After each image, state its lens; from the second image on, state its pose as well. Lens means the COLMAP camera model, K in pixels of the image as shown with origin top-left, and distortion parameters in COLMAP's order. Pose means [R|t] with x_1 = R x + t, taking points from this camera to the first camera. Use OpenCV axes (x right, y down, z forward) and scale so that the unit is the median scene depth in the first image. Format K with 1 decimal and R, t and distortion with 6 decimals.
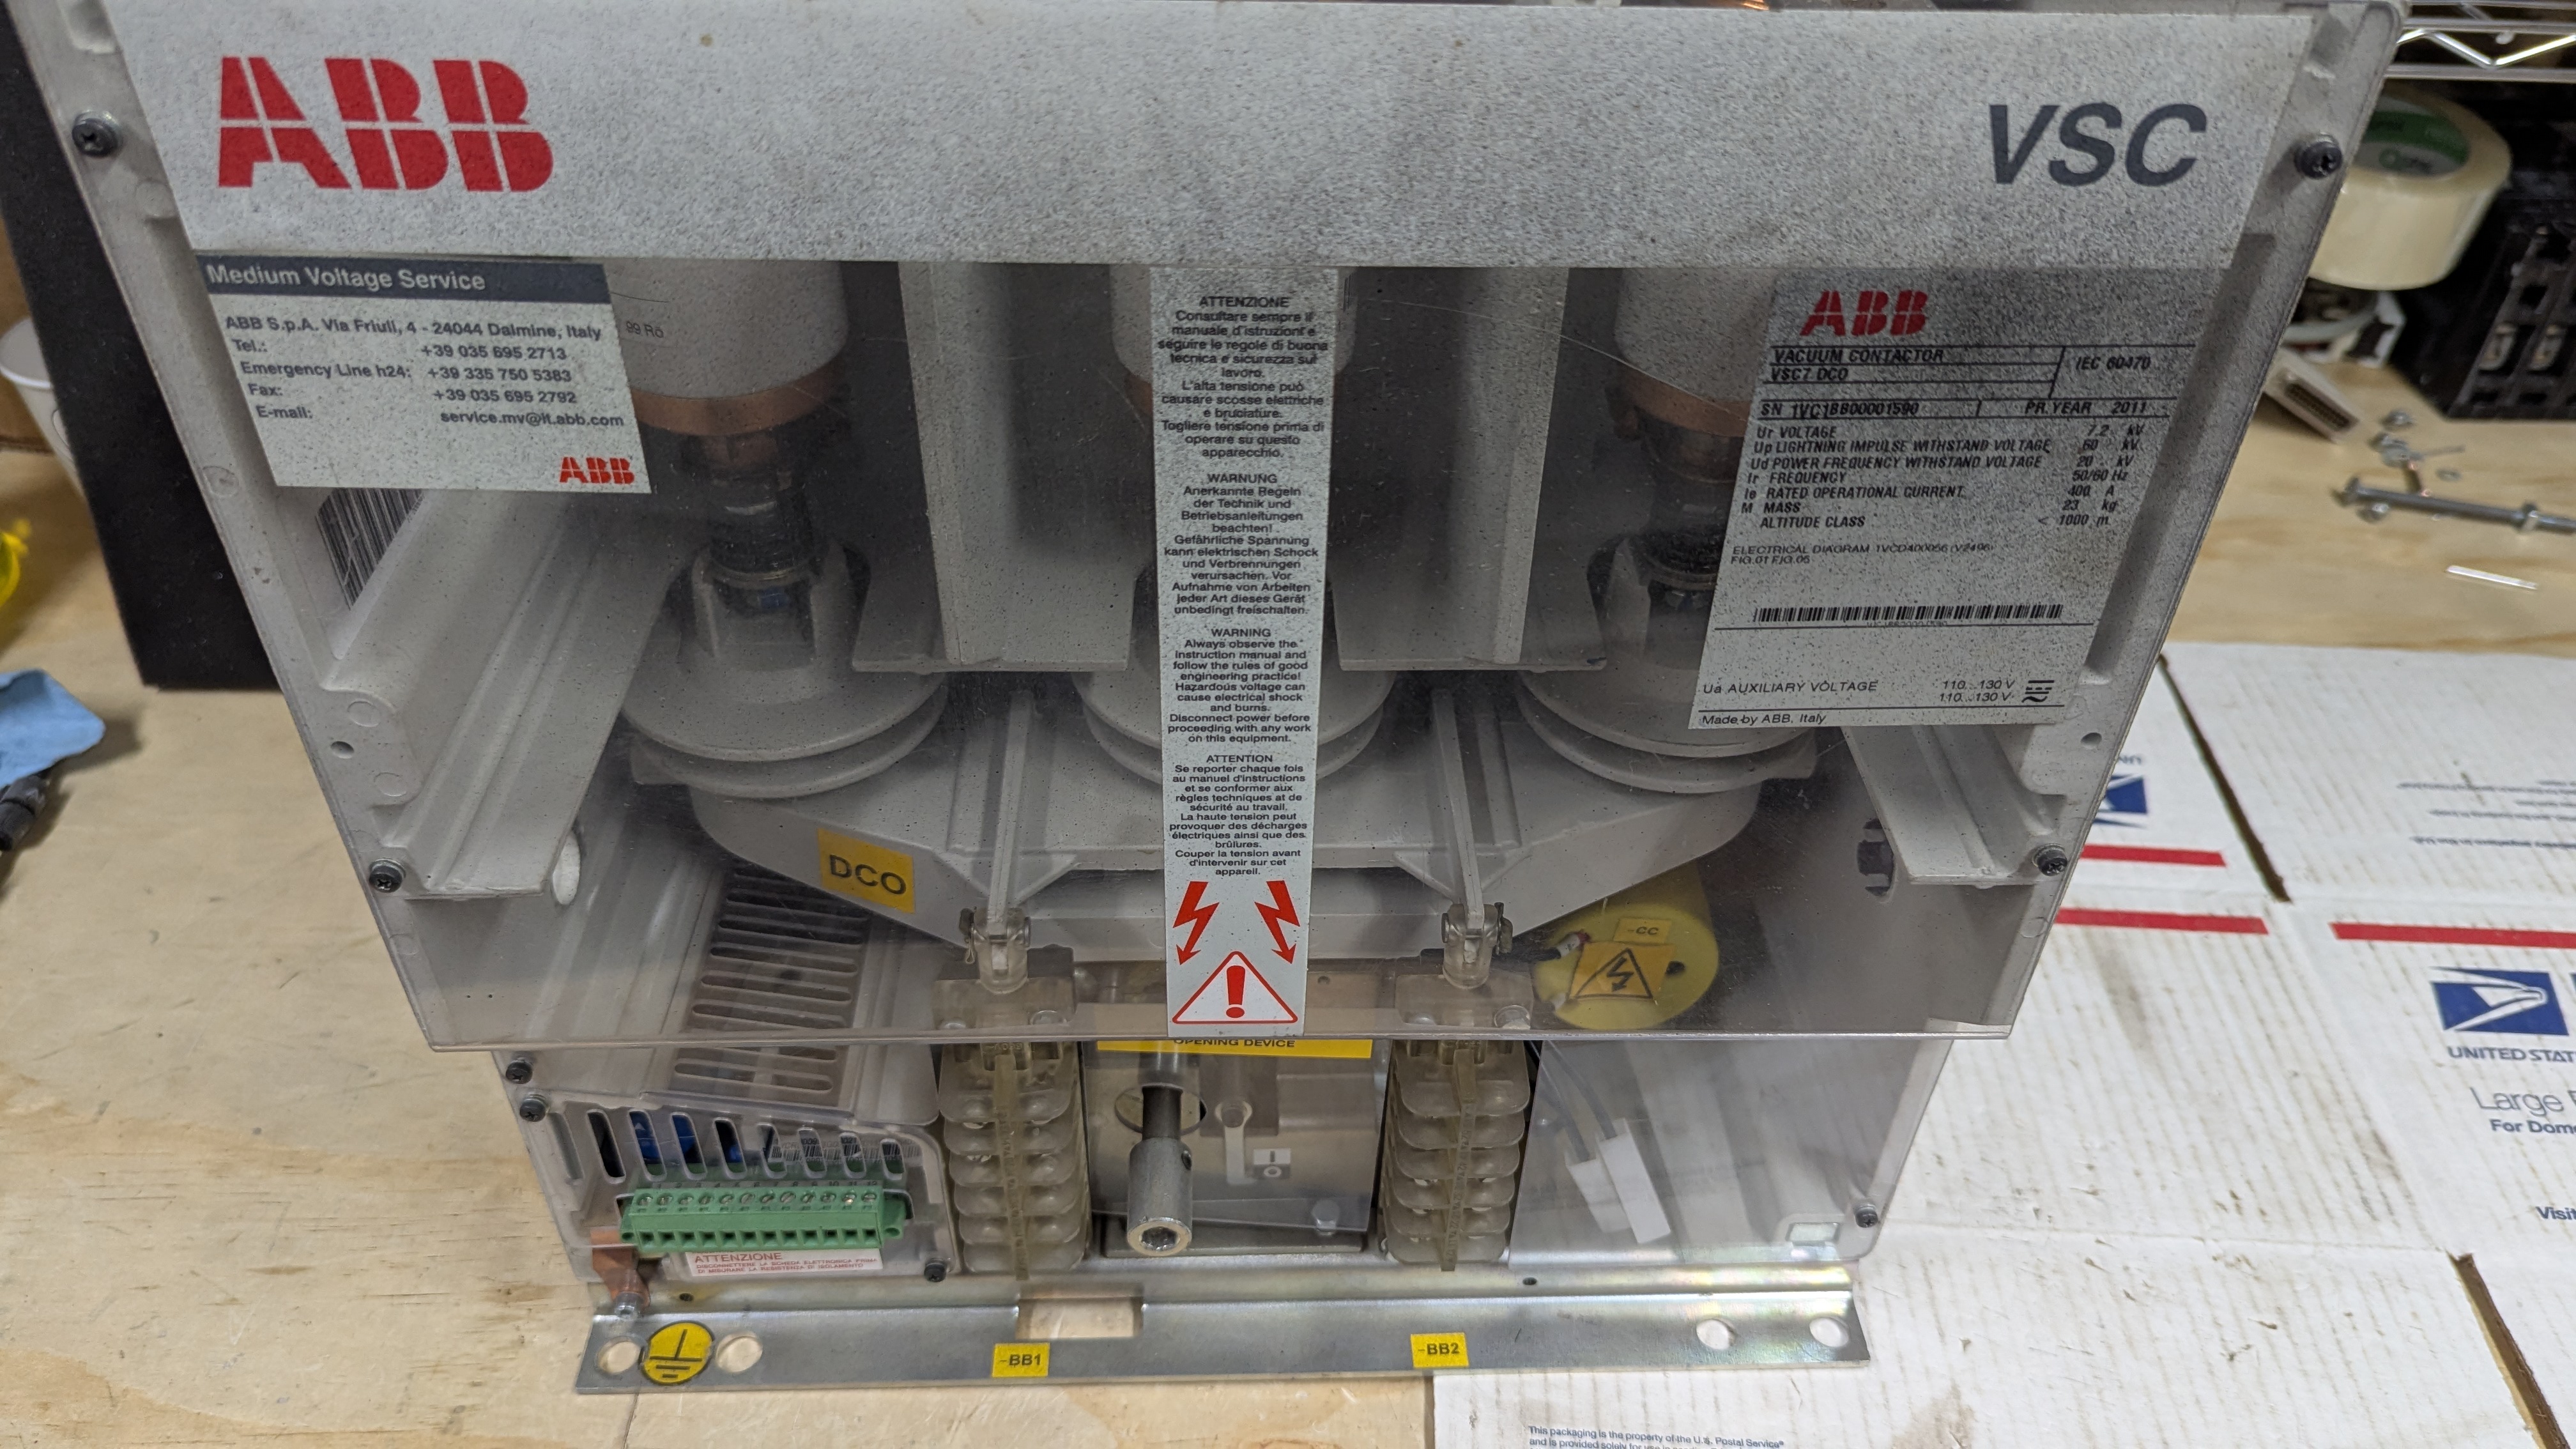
lens RADIAL K [[1896.6, 0, 1285.1], [0, 1896.6, 739.1], [0, 0, 1]] dist [0.009446, -0.037631]
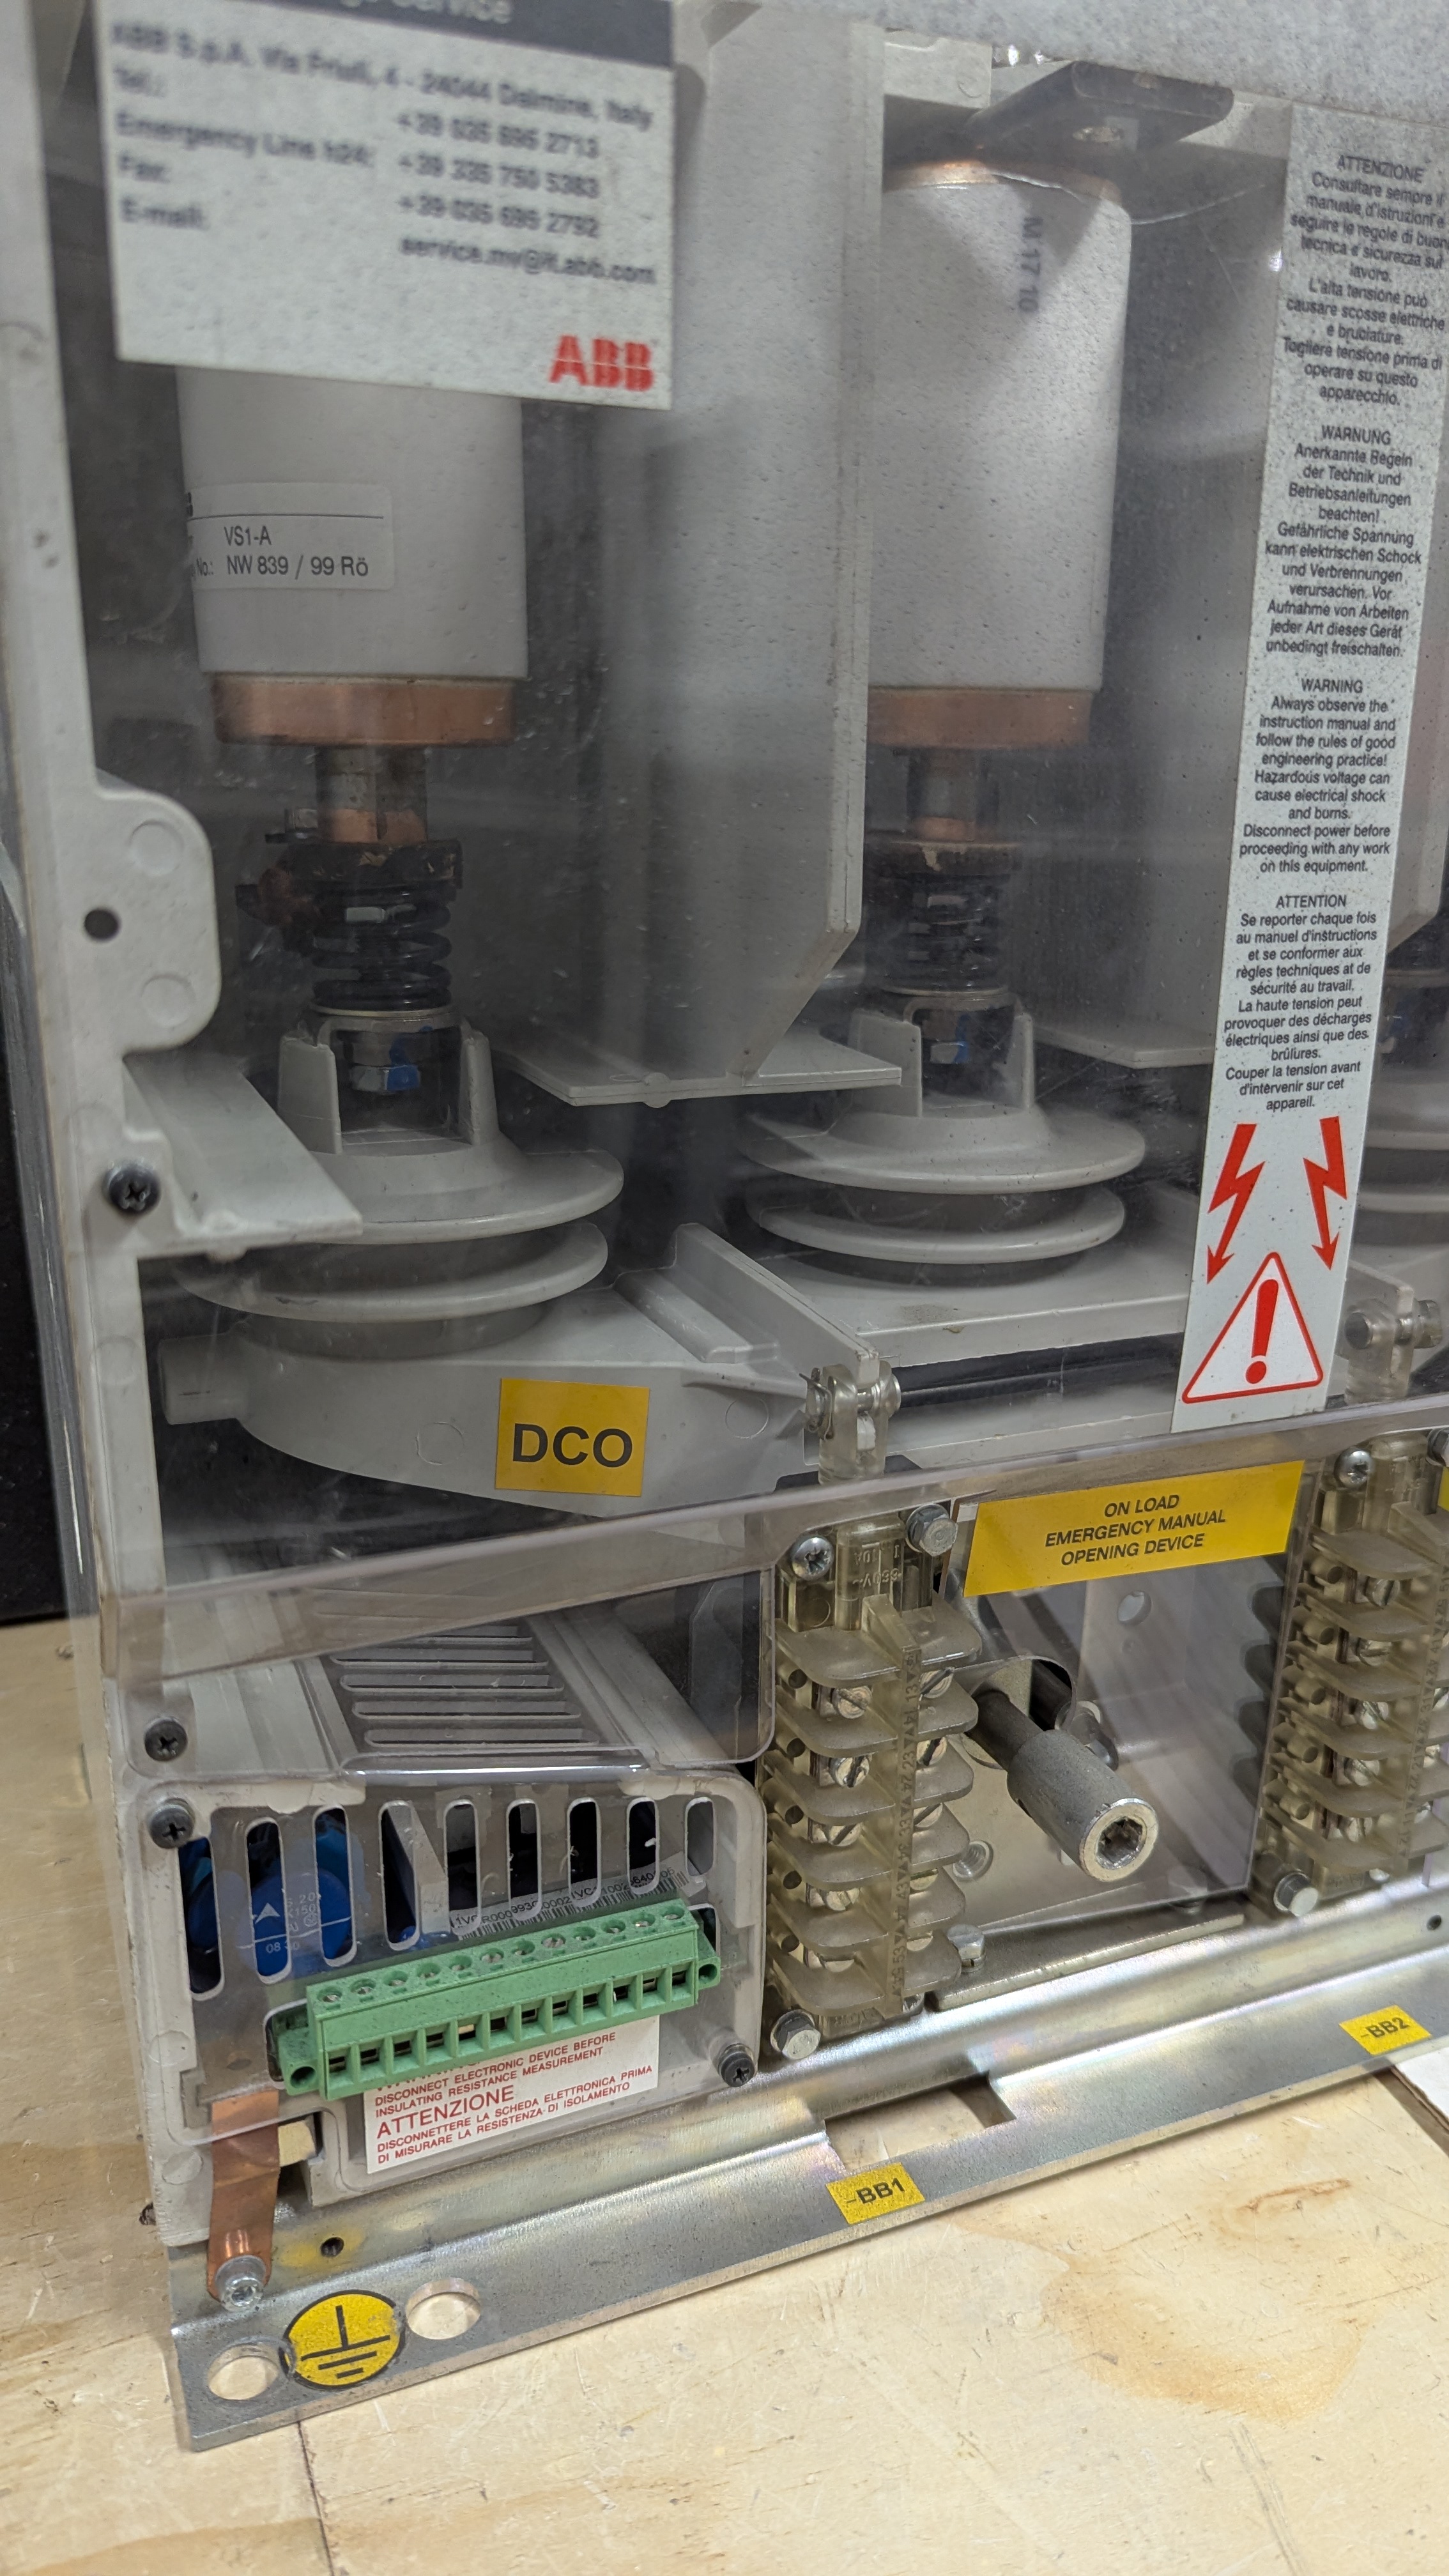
lens RADIAL K [[1896.6, 0, 675.3], [0, 1896.6, 1398.0], [0, 0, 1]] dist [0.009446, -0.037631]
pose [[0.934577, -0.120859, 0.334603, -0.607576], [0.235159, 0.915621, -0.326096, 0.427606], [-0.266958, 0.383447, 0.884139, 0.524987]]
